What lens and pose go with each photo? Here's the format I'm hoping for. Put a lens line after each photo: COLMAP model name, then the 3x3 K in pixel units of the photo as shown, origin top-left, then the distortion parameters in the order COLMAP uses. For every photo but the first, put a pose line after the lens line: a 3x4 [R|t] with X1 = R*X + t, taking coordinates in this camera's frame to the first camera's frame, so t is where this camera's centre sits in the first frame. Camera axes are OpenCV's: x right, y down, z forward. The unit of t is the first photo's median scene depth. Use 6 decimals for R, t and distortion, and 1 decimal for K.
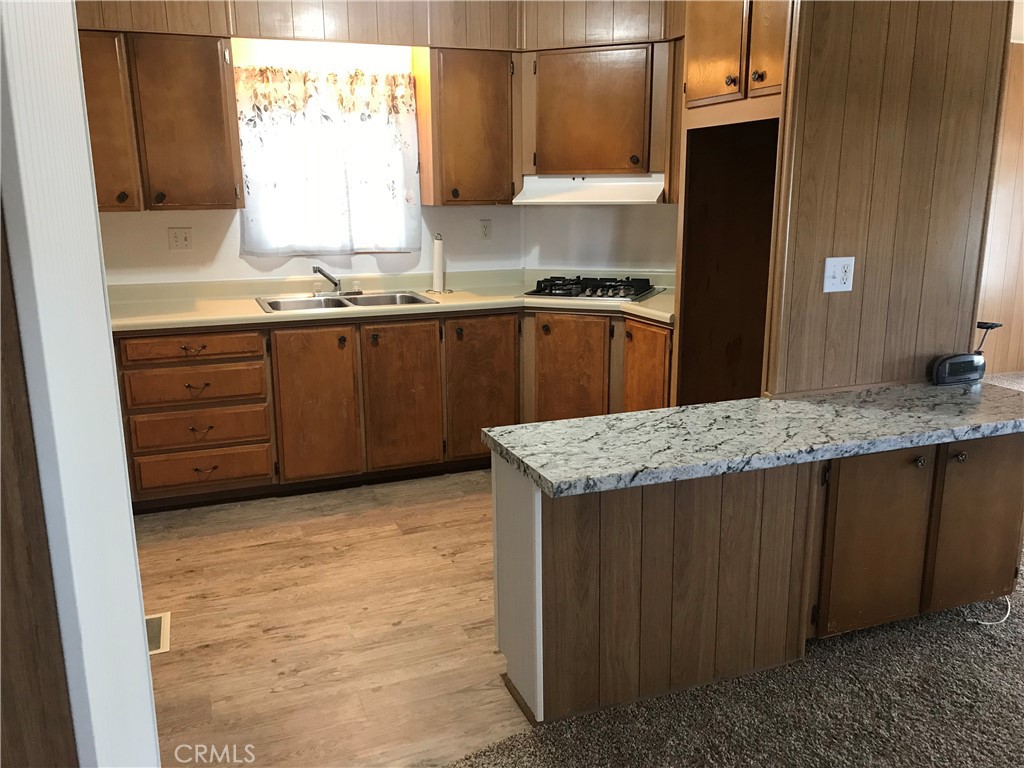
lens RADIAL K [[846.6, 0, 511.6], [0, 846.6, 381.4], [0, 0, 1]] dist [0.038622, -0.046694]
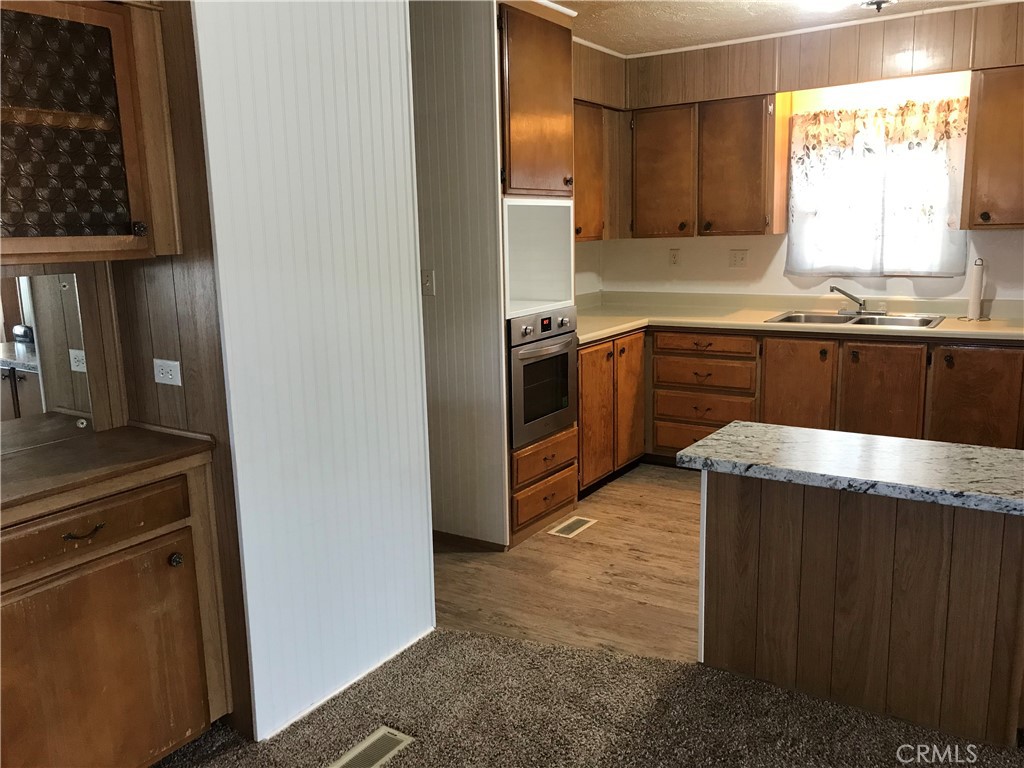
lens RADIAL K [[846.6, 0, 503.9], [0, 846.6, 384.7], [0, 0, 1]] dist [0.038622, -0.046694]
pose [[0.574028, 0.142062, -0.806418, 0.459504], [-0.159370, 0.985385, 0.060146, -0.008262], [0.803177, 0.093993, 0.588279, 0.020442]]
